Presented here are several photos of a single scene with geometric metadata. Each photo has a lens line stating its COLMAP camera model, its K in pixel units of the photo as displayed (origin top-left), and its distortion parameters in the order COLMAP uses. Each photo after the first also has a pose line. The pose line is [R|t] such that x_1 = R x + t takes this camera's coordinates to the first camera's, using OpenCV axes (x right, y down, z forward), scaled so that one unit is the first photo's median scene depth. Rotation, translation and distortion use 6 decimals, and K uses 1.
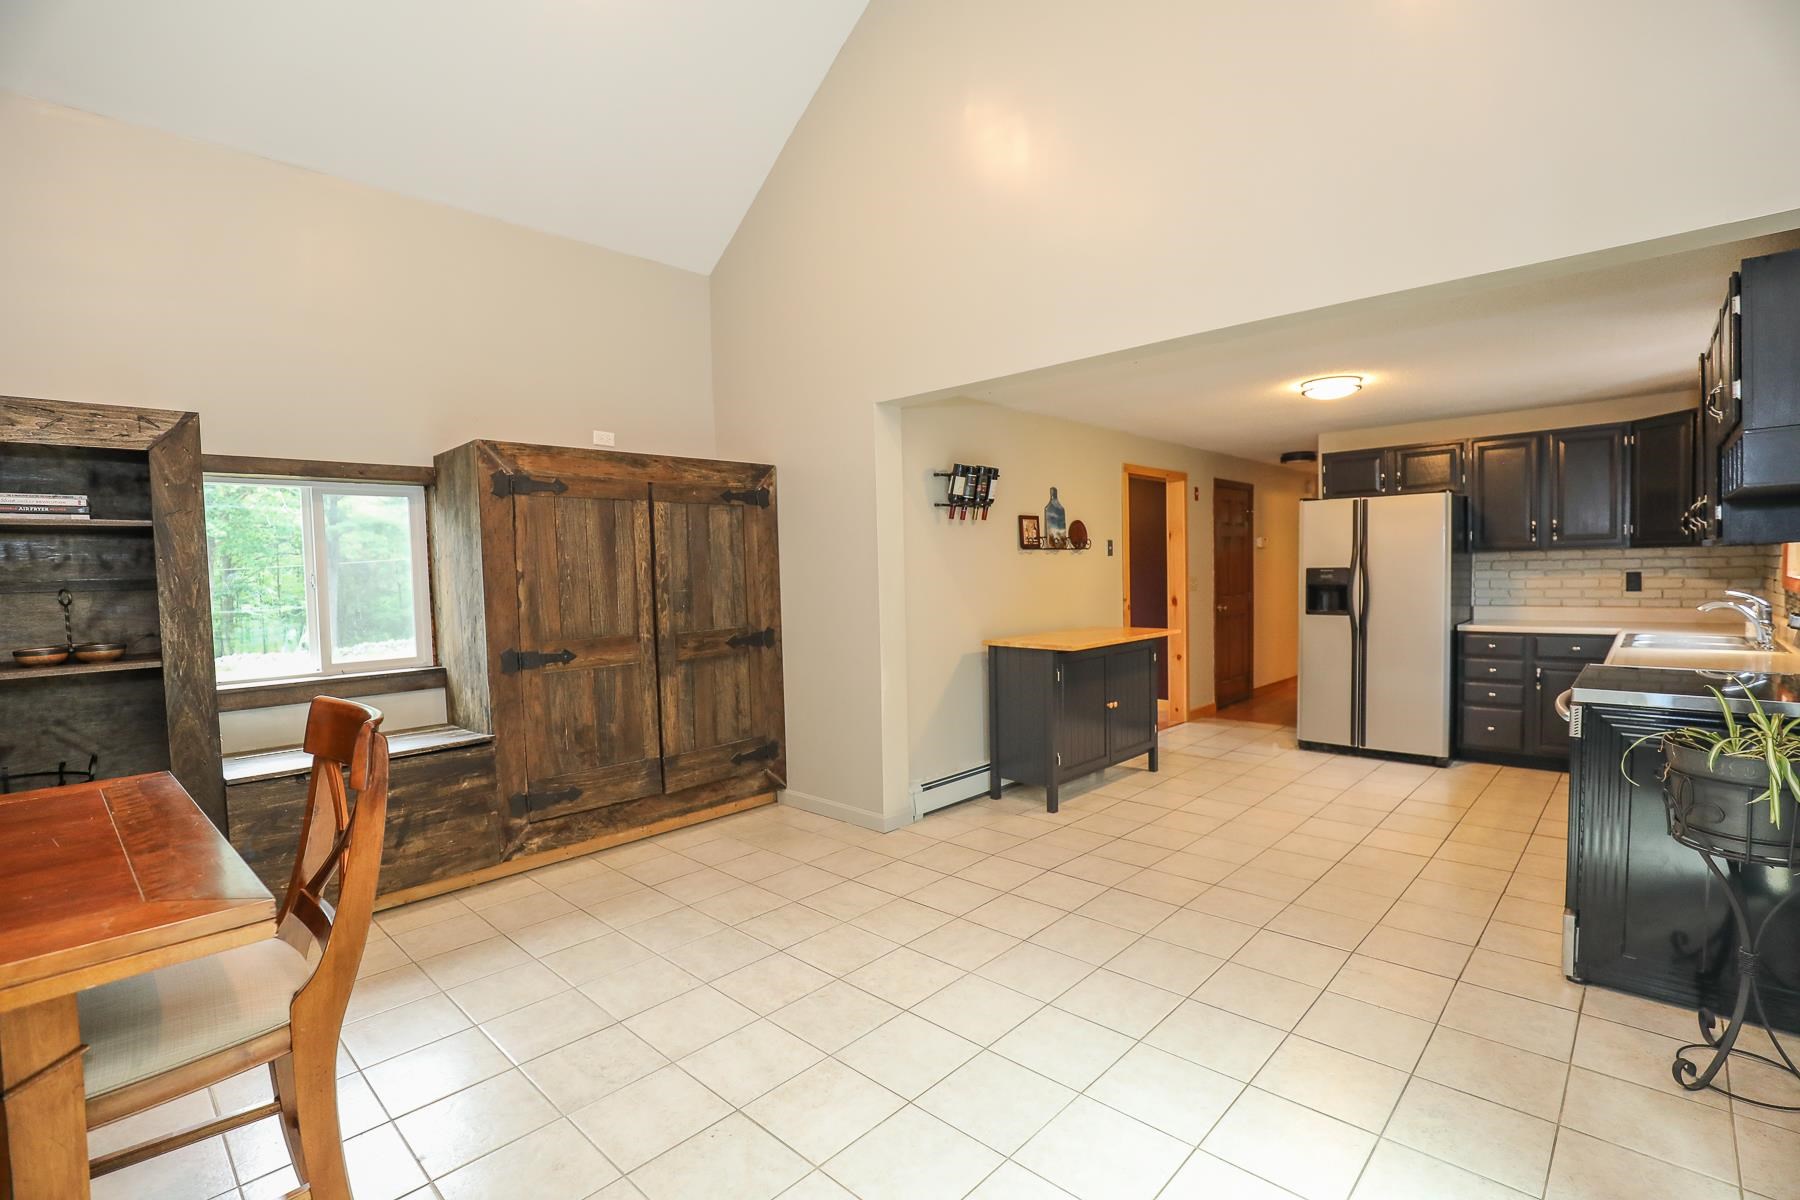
lens RADIAL K [[830.6, 0, 914.8], [0, 830.6, 609.7], [0, 0, 1]] dist [-0.025598, 0.000936]
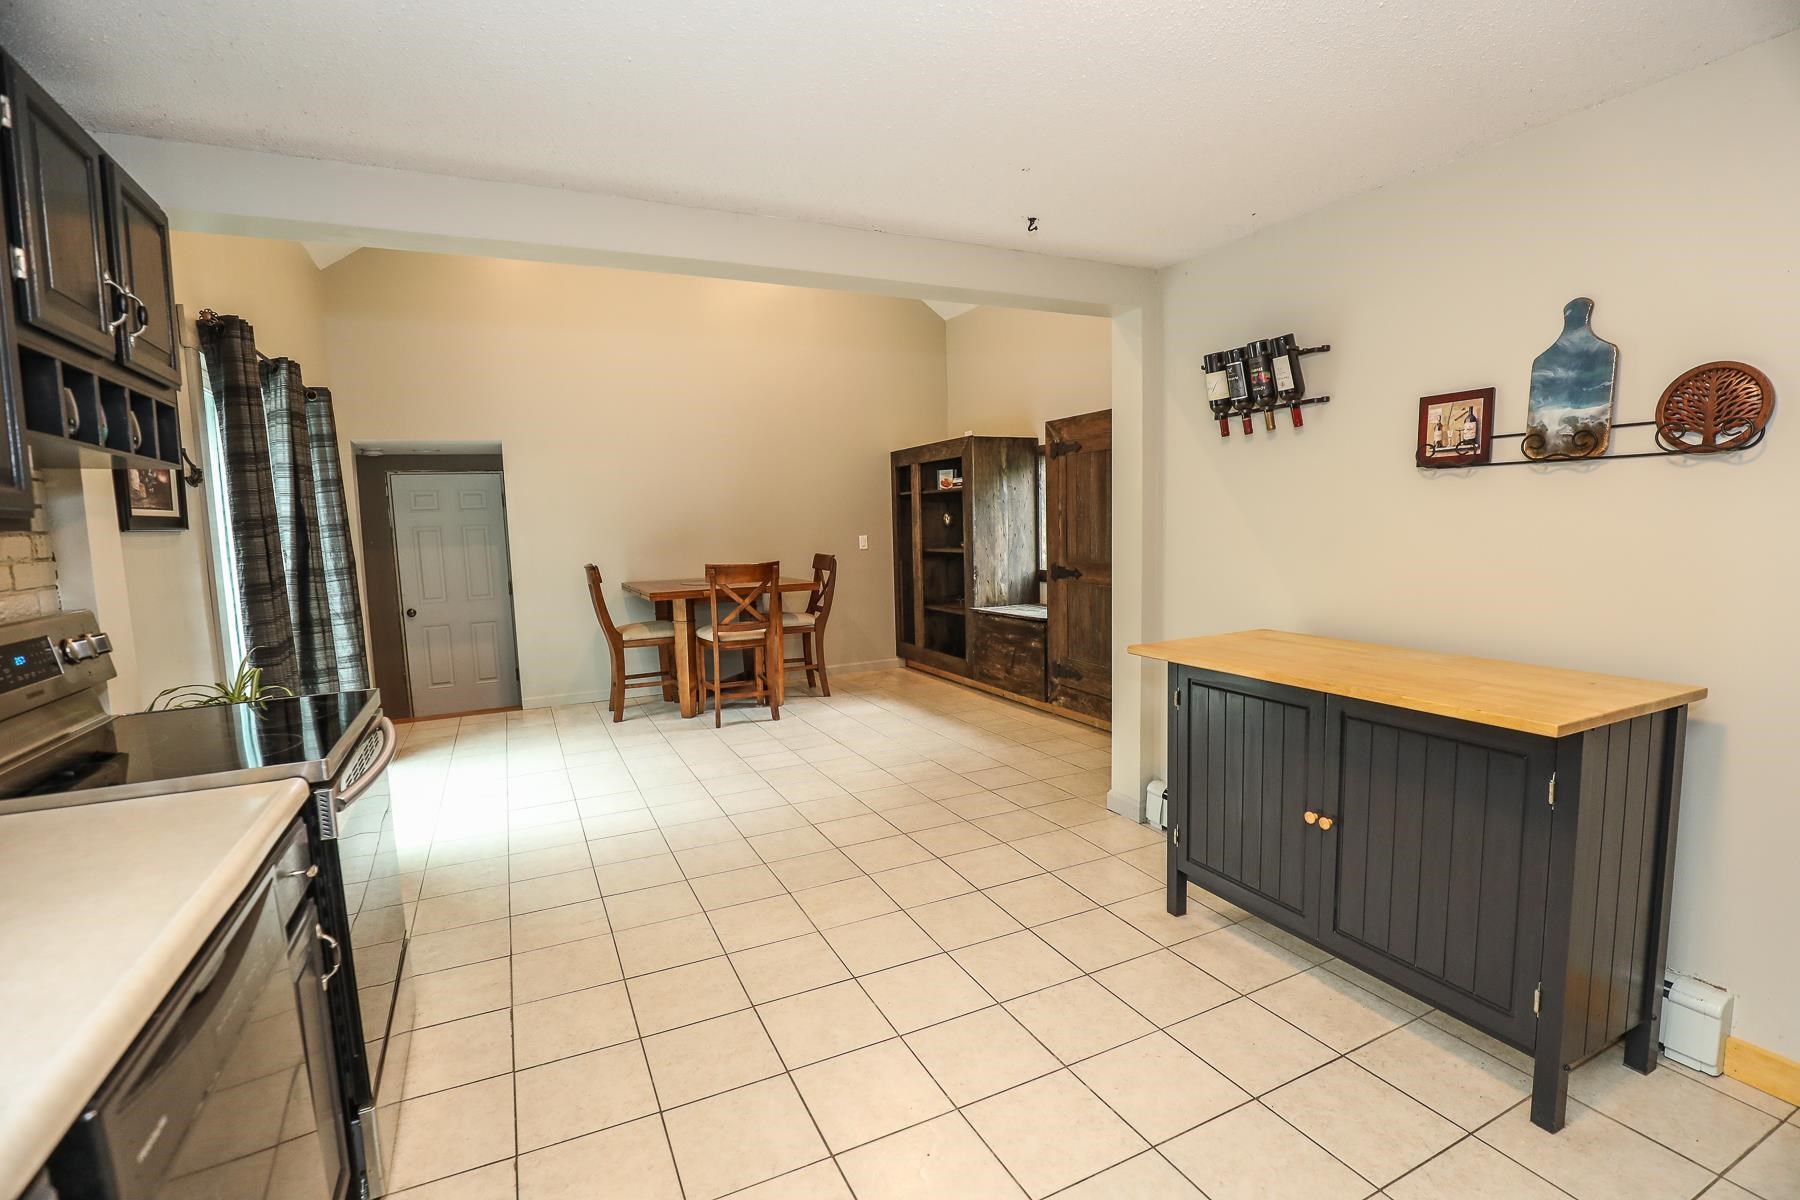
lens RADIAL K [[830.6, 0, 899.4], [0, 830.6, 601.2], [0, 0, 1]] dist [-0.025598, 0.000936]
pose [[-0.367505, 0.125004, -0.921582, 0.941566], [-0.008133, 0.990456, 0.137589, -0.082799], [0.929986, 0.058060, -0.362981, 1.231084]]
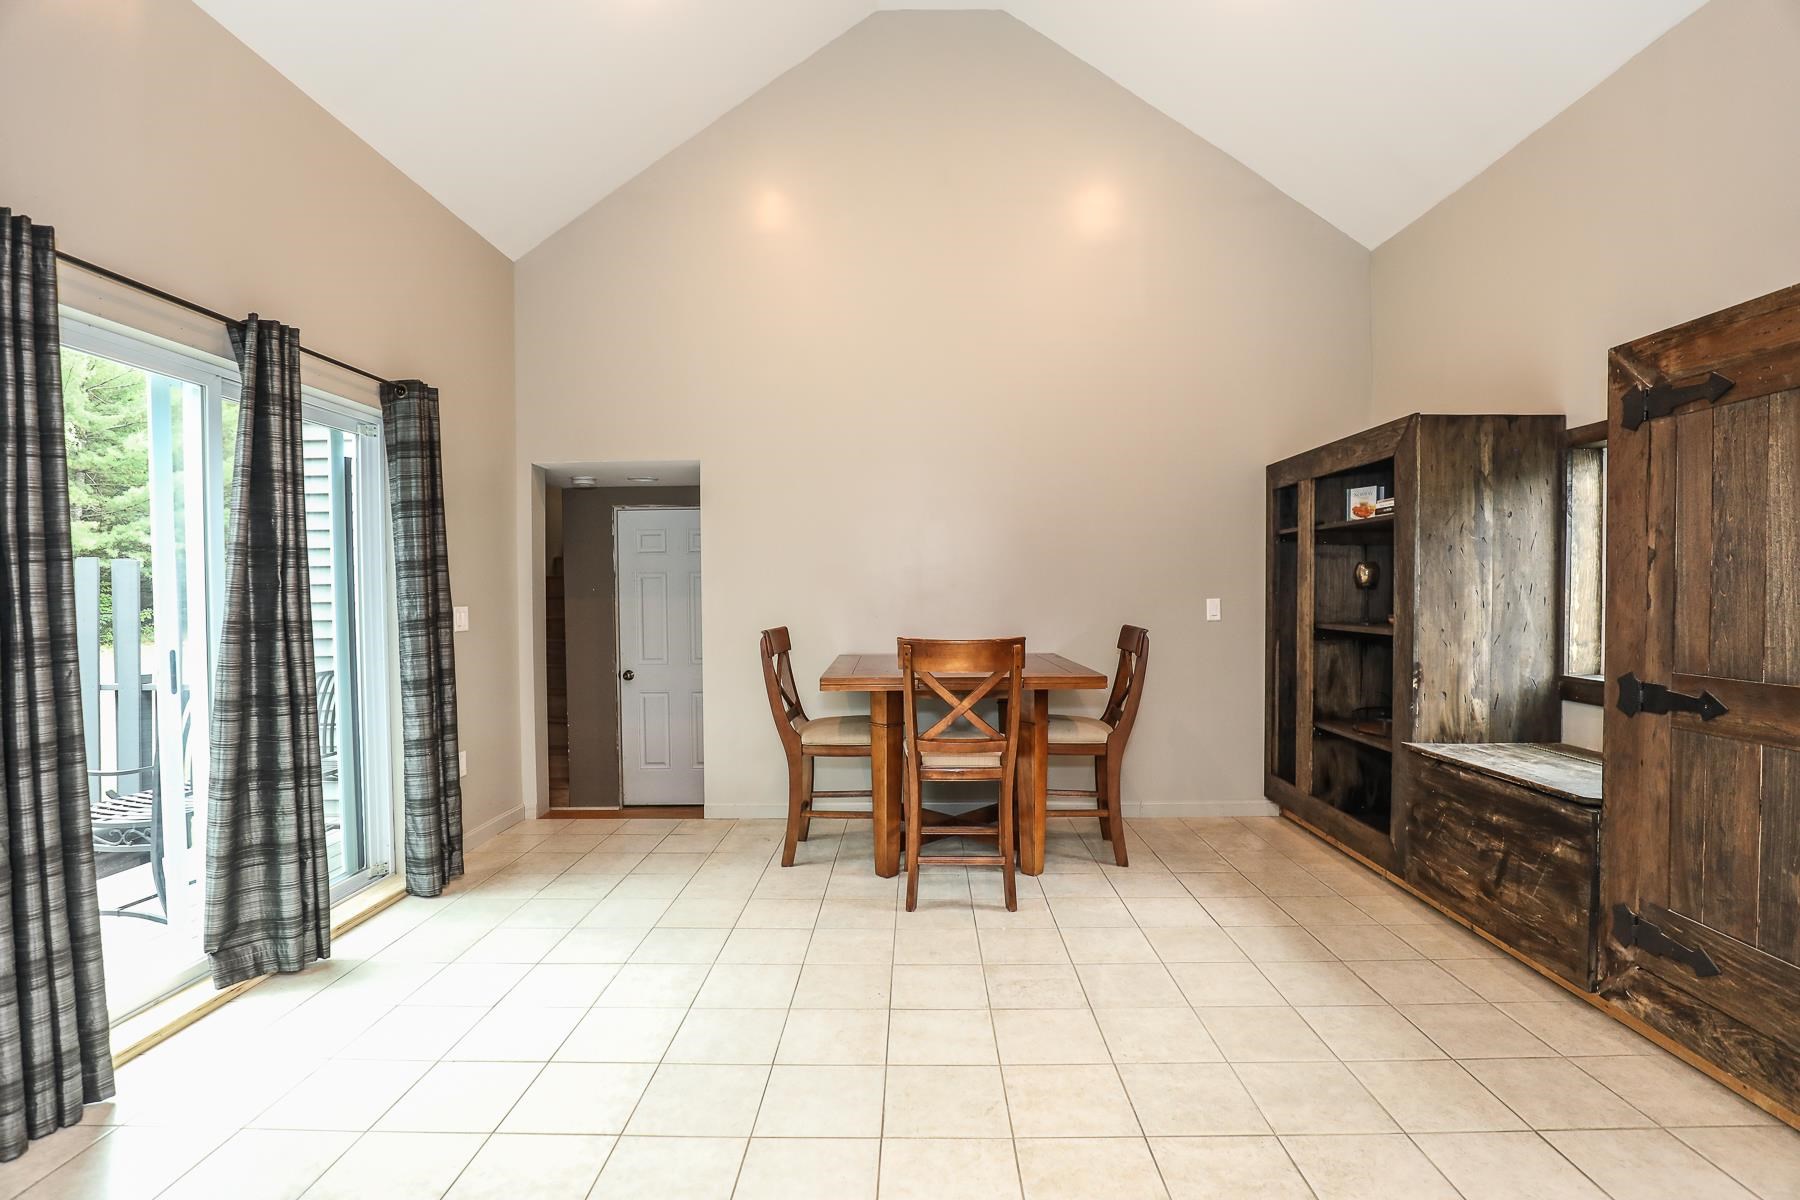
lens RADIAL K [[830.6, 0, 913.4], [0, 830.6, 609.7], [0, 0, 1]] dist [-0.025598, 0.000936]
pose [[-0.743961, 0.047270, -0.666549, 0.304752], [-0.006797, 0.996908, 0.078284, -0.042982], [0.668188, 0.062771, -0.741340, 1.046377]]
